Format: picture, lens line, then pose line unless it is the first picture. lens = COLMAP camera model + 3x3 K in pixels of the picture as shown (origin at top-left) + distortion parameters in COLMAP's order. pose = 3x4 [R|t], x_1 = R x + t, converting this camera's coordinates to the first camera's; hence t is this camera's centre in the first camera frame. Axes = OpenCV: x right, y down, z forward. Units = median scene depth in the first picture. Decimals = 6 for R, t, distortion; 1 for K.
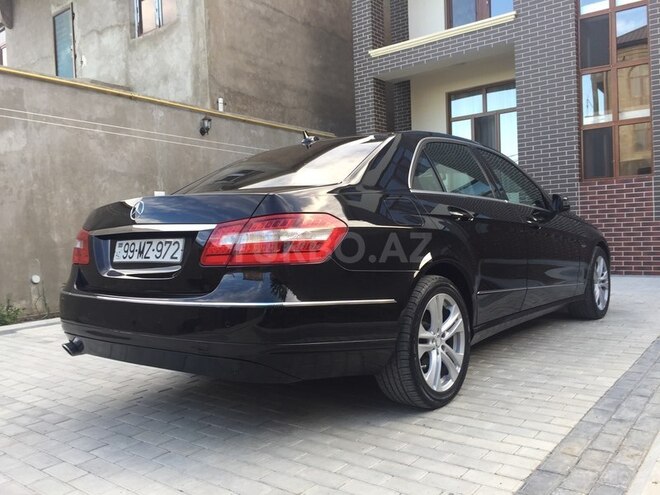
lens RADIAL K [[558.0, 0, 330.5], [0, 558.0, 243.8], [0, 0, 1]] dist [0.076957, -0.111740]
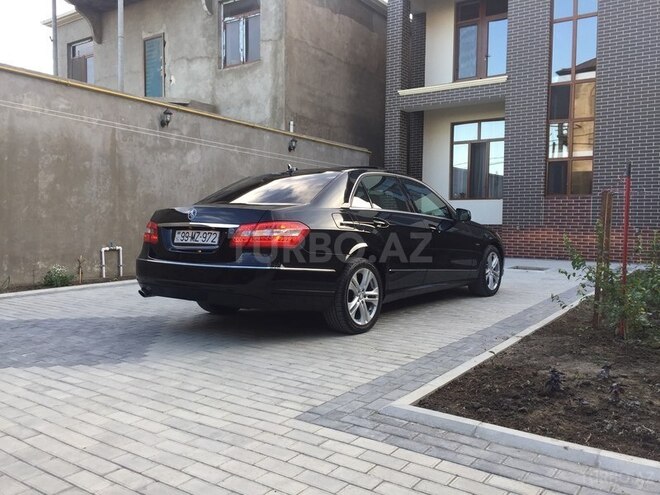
lens RADIAL K [[558.0, 0, 335.5], [0, 558.0, 239.9], [0, 0, 1]] dist [0.076957, -0.111740]
pose [[0.996861, 0.044911, 0.065205, -0.159946], [-0.045788, 0.998879, 0.012014, 0.007712], [-0.064592, -0.014961, 0.997800, -0.358208]]
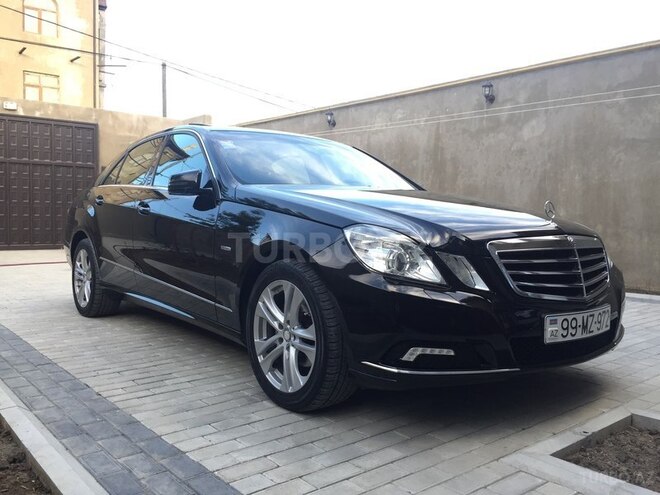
lens RADIAL K [[558.0, 0, 324.7], [0, 558.0, 251.5], [0, 0, 1]] dist [0.076957, -0.111740]
pose [[-0.209290, 0.095213, -0.973207, 0.421535], [-0.027904, 0.994261, 0.103274, -0.022209], [0.977455, 0.048771, -0.205432, 0.505037]]
